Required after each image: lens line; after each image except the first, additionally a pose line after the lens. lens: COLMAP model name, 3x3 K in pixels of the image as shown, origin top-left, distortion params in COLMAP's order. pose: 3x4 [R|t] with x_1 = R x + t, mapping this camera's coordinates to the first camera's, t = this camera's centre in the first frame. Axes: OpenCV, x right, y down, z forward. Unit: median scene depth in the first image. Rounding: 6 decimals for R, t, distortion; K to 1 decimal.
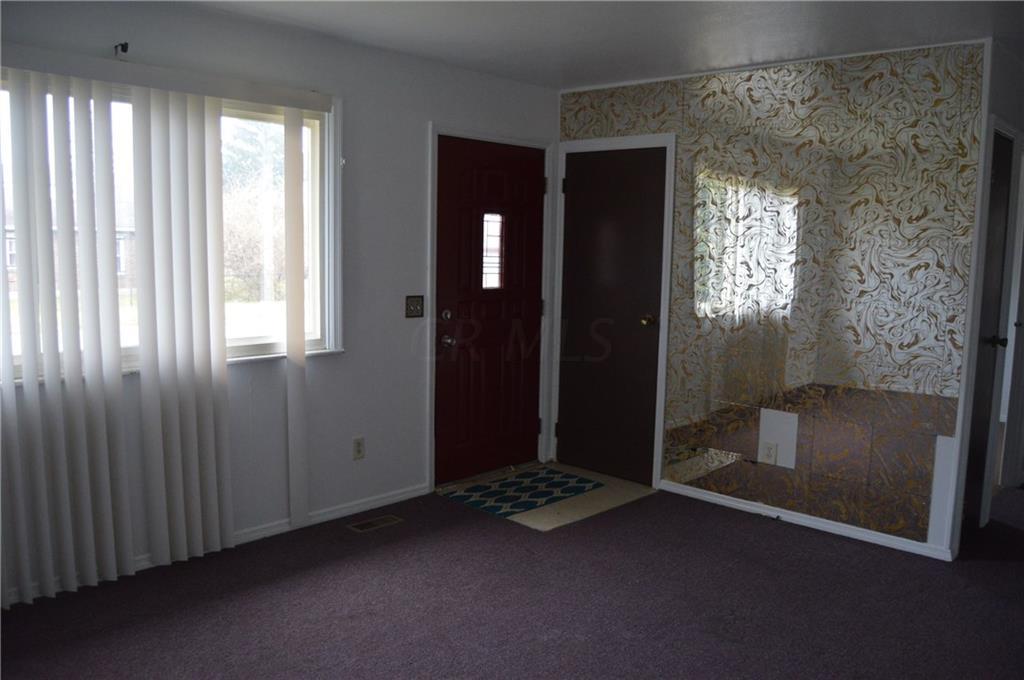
lens RADIAL K [[808.4, 0, 509.8], [0, 808.4, 330.0], [0, 0, 1]] dist [-0.095809, 0.038255]
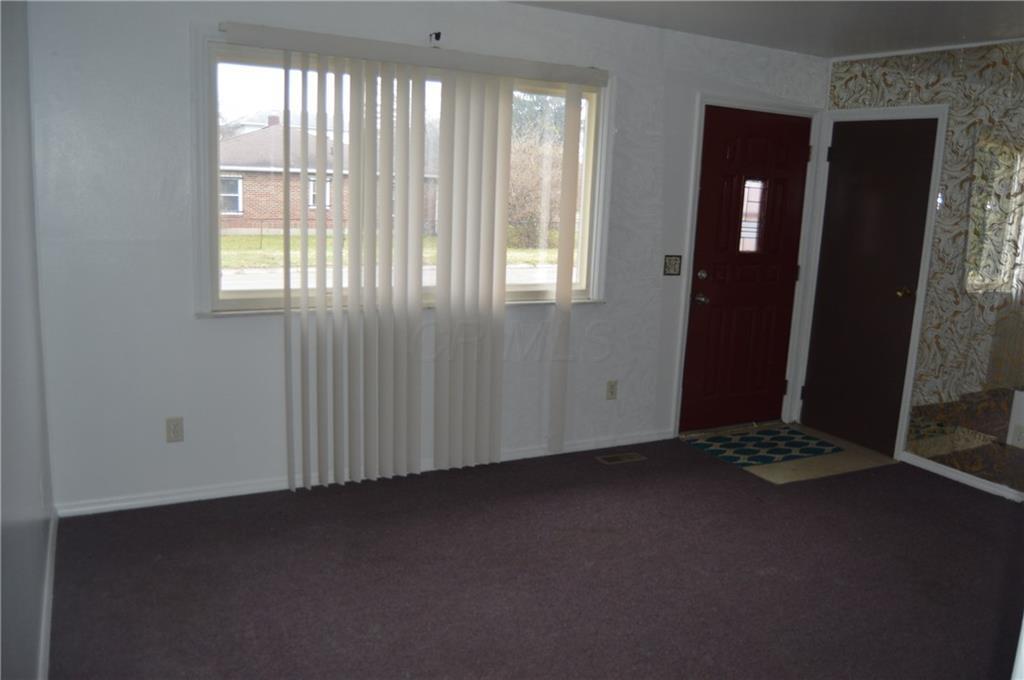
lens RADIAL K [[808.4, 0, 514.6], [0, 808.4, 347.8], [0, 0, 1]] dist [-0.095809, 0.038255]
pose [[0.948199, 0.085295, -0.306012, 0.020252], [-0.060712, 0.994181, 0.088988, -0.002019], [0.311821, -0.065800, 0.947860, -0.093771]]
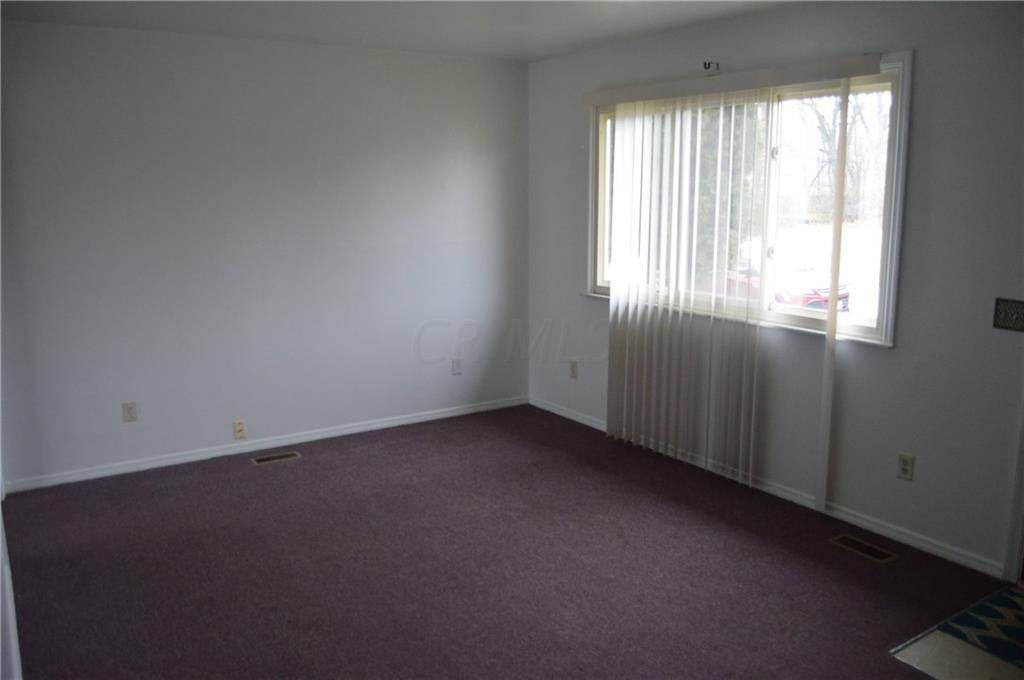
lens RADIAL K [[808.4, 0, 517.6], [0, 808.4, 336.1], [0, 0, 1]] dist [-0.095809, 0.038255]
pose [[-0.211090, 0.159430, -0.964377, 0.667407], [-0.108837, 0.976640, 0.185280, -0.095490], [0.971388, 0.144071, -0.188807, 0.733274]]
